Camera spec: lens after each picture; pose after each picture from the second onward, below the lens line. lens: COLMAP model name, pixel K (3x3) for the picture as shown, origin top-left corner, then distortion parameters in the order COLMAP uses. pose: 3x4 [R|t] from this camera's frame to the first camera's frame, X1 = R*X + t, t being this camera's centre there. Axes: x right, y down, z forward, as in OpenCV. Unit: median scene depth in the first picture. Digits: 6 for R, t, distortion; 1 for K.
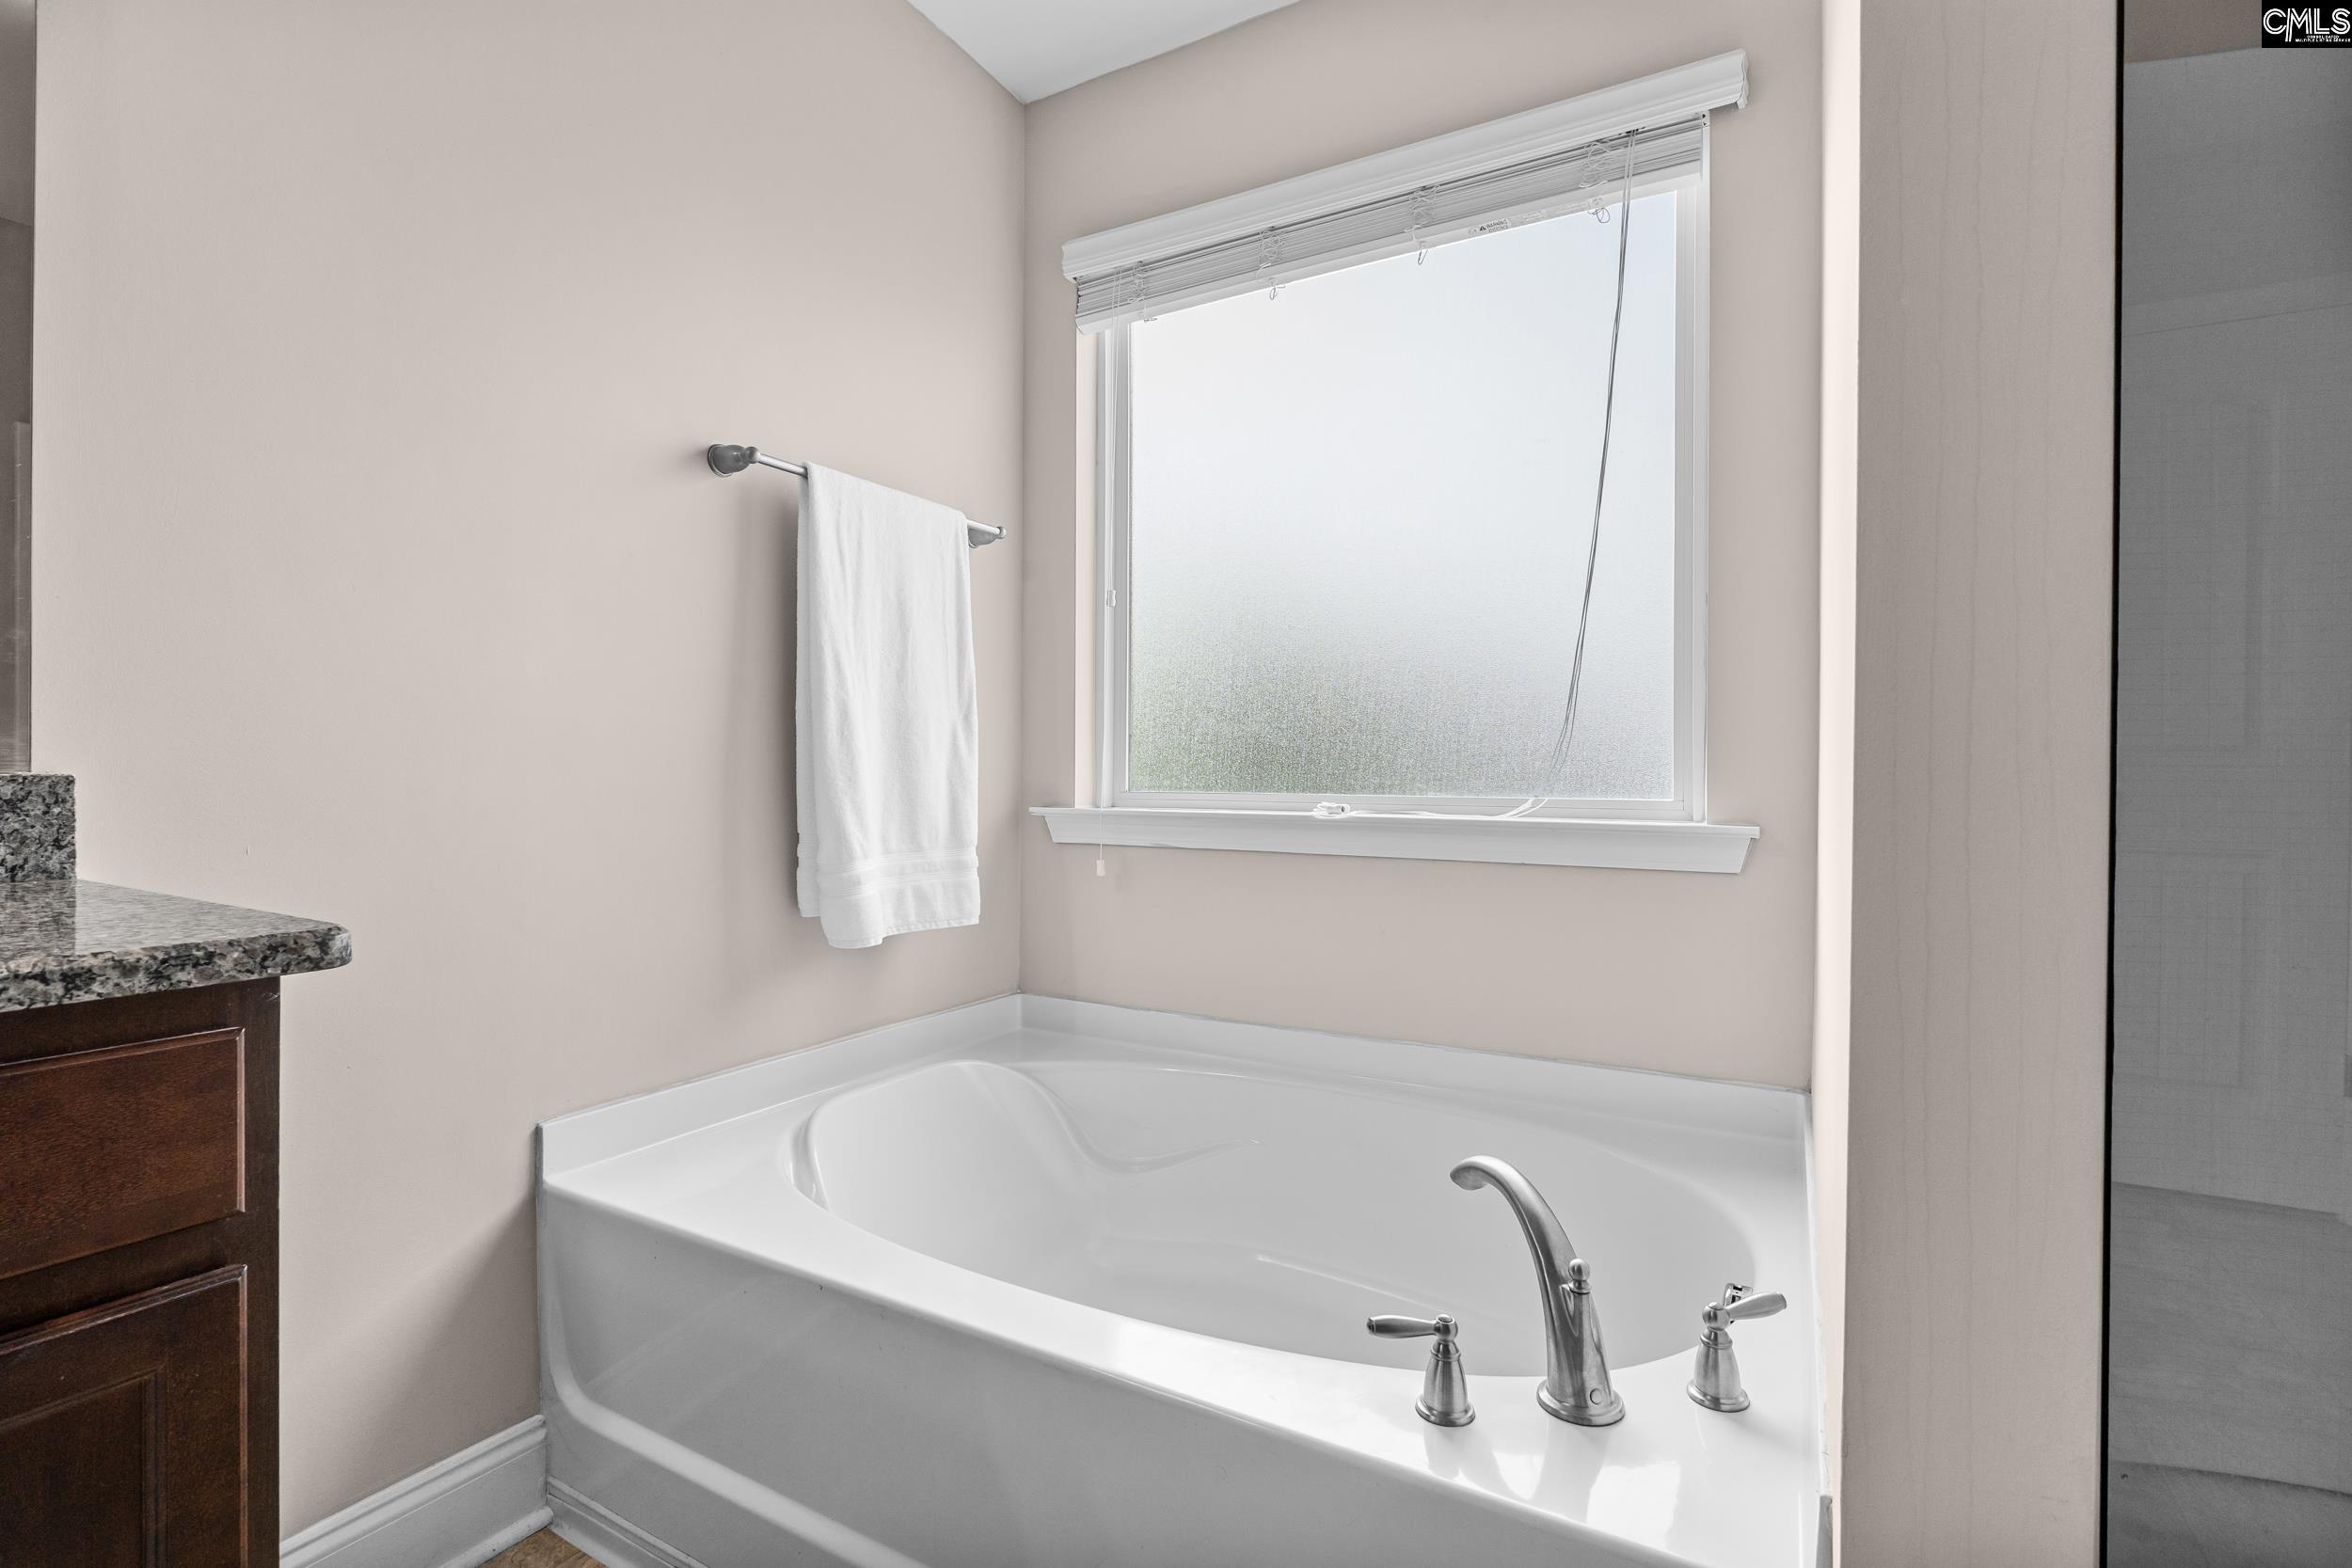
lens RADIAL K [[1088.4, 0, 1172.0], [0, 1088.4, 777.1], [0, 0, 1]] dist [-0.005072, -0.000744]
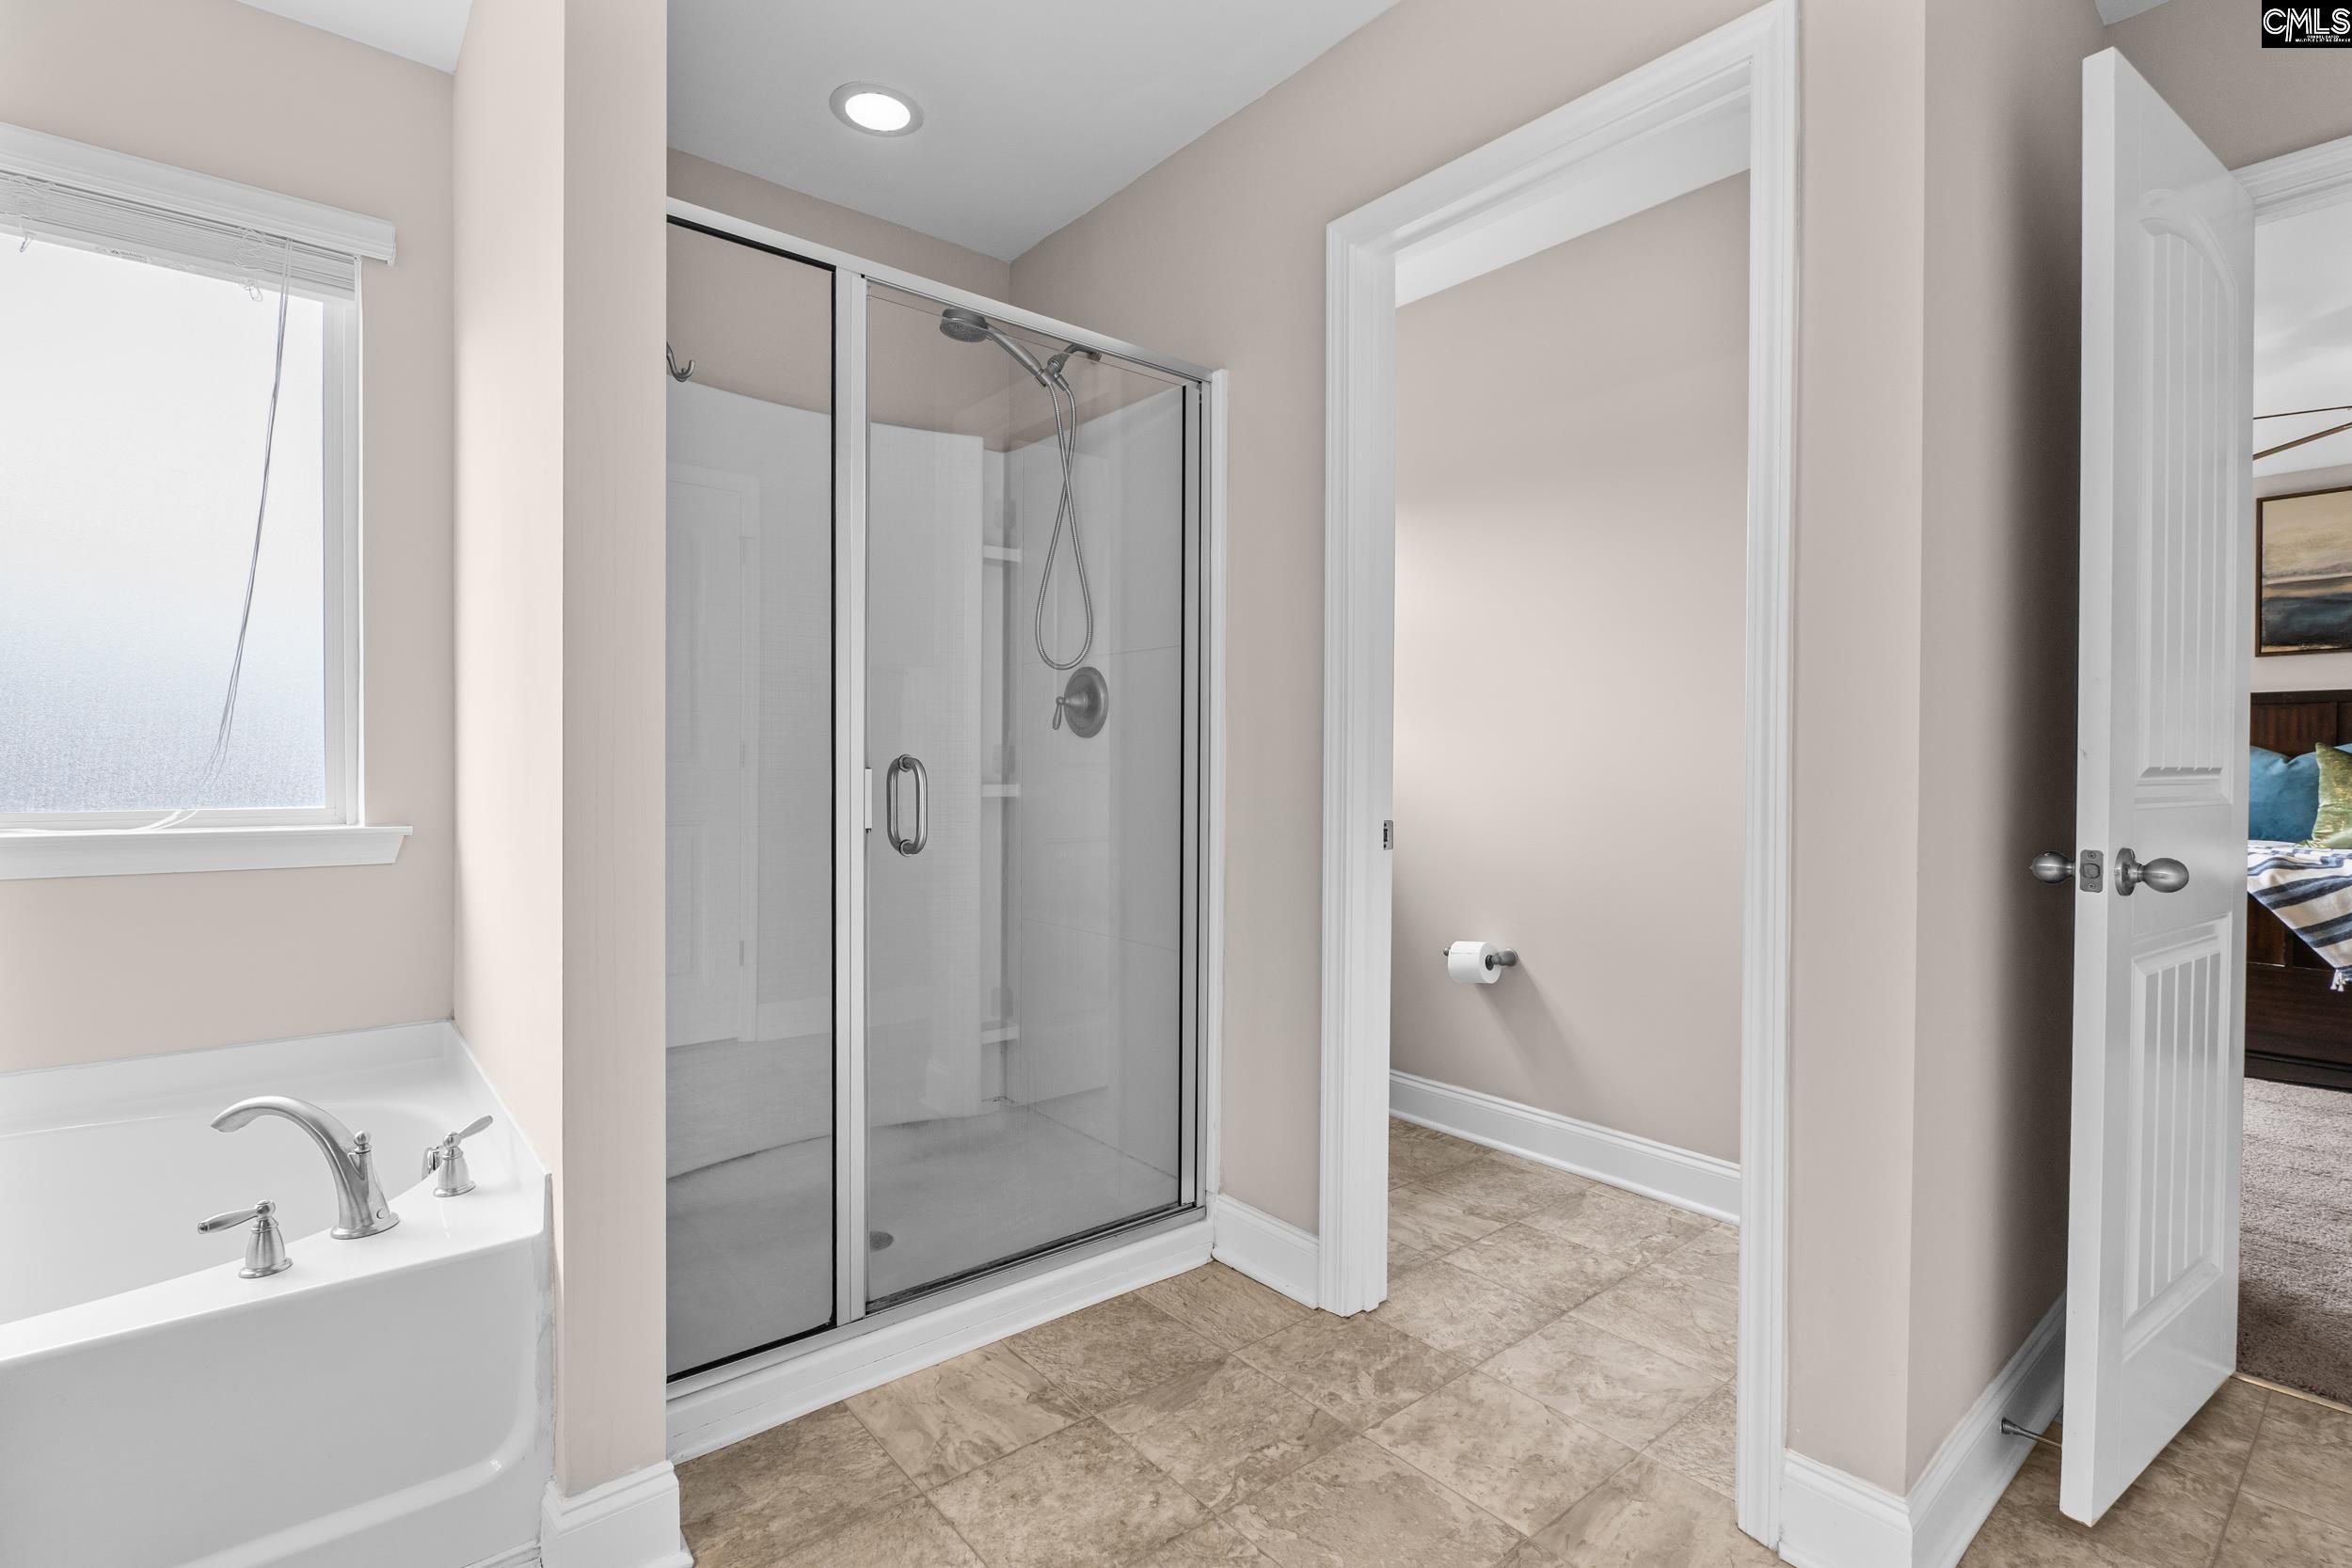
lens RADIAL K [[1088.4, 0, 1172.0], [0, 1088.4, 777.1], [0, 0, 1]] dist [-0.005072, -0.000744]
pose [[0.347992, -0.012867, 0.937409, -0.593579], [-0.003815, 0.999878, 0.015141, -0.060350], [-0.937490, -0.008845, 0.347900, -0.518400]]
